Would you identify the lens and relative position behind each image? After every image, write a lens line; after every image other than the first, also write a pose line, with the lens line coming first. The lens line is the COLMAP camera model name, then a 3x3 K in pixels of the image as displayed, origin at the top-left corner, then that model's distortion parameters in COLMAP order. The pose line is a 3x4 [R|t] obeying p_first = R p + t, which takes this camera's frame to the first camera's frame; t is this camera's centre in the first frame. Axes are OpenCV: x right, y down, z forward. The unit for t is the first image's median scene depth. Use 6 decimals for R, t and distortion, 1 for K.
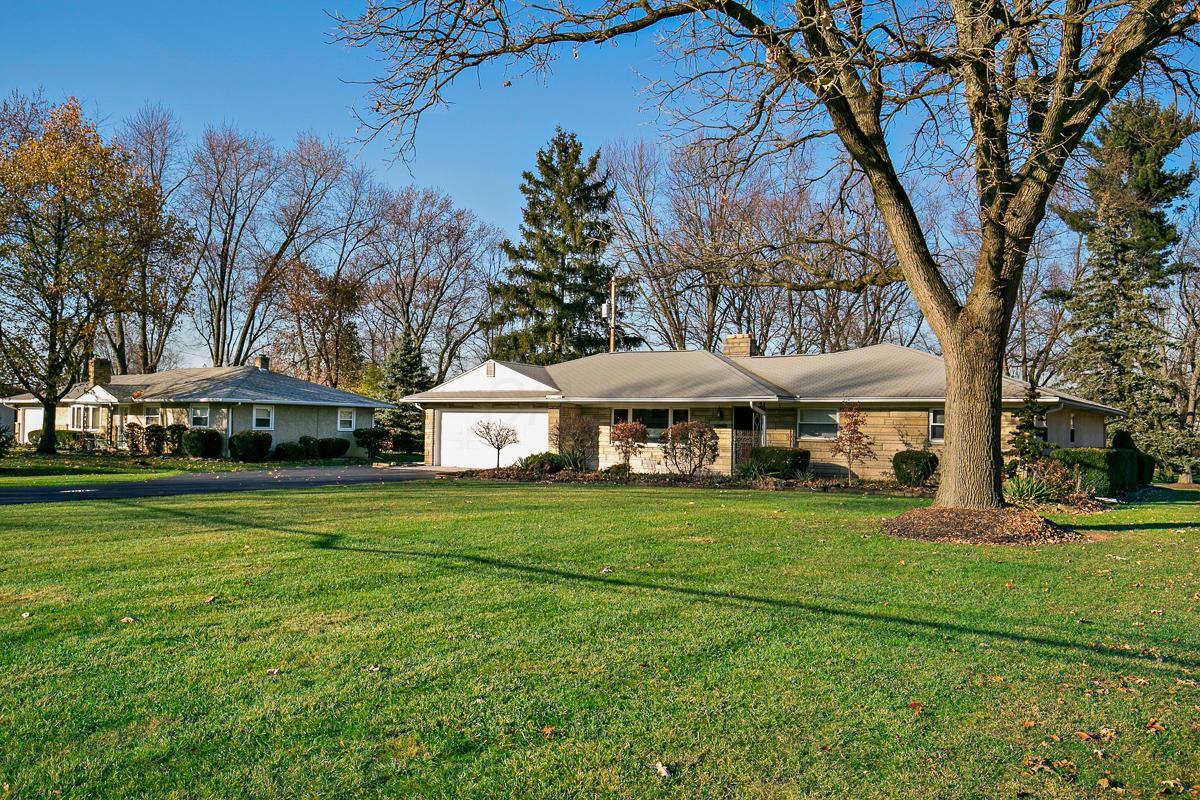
lens RADIAL K [[968.8, 0, 600.0], [0, 968.8, 400.5], [0, 0, 1]] dist [-0.009926, -0.001073]
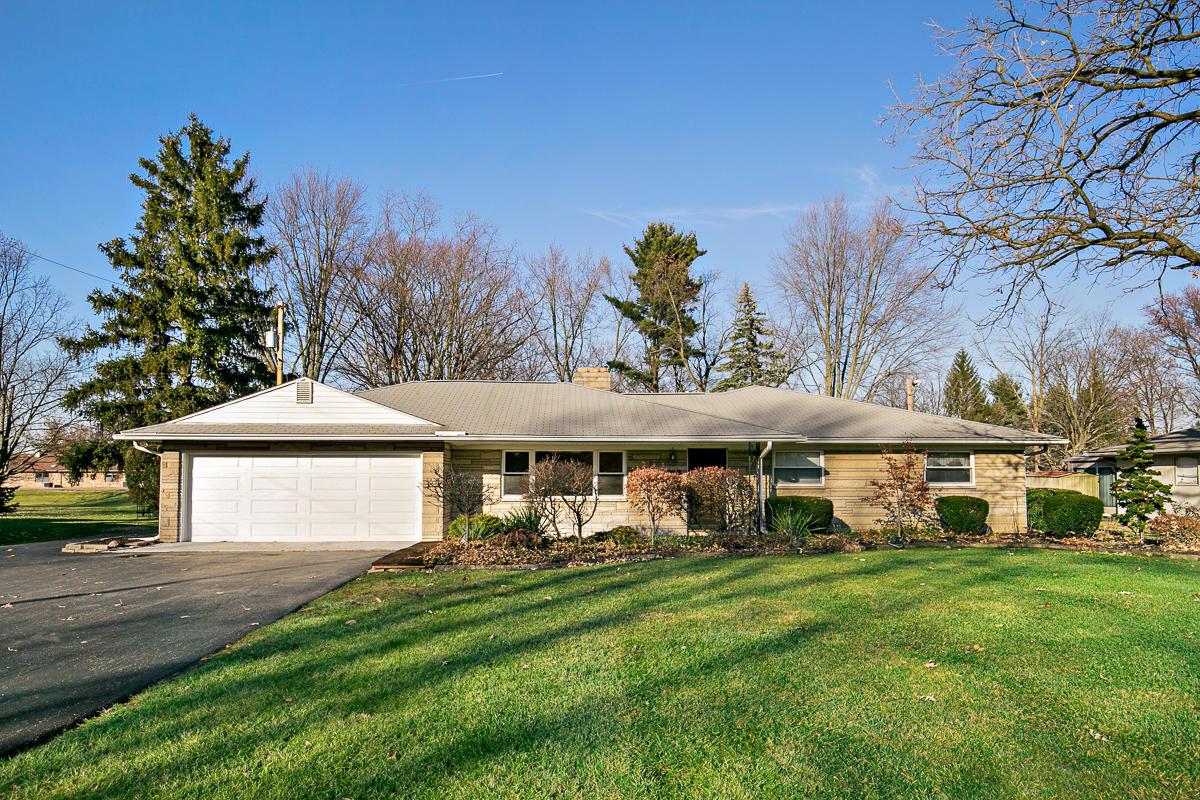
lens RADIAL K [[760.8, 0, 600.2], [0, 760.8, 430.0], [0, 0, 1]] dist [0.002570, -0.000089]
pose [[0.783250, 0.022550, 0.621297, -0.265159], [-0.003839, 0.999498, -0.031438, 0.009173], [-0.621695, 0.022239, 0.782944, 0.438574]]
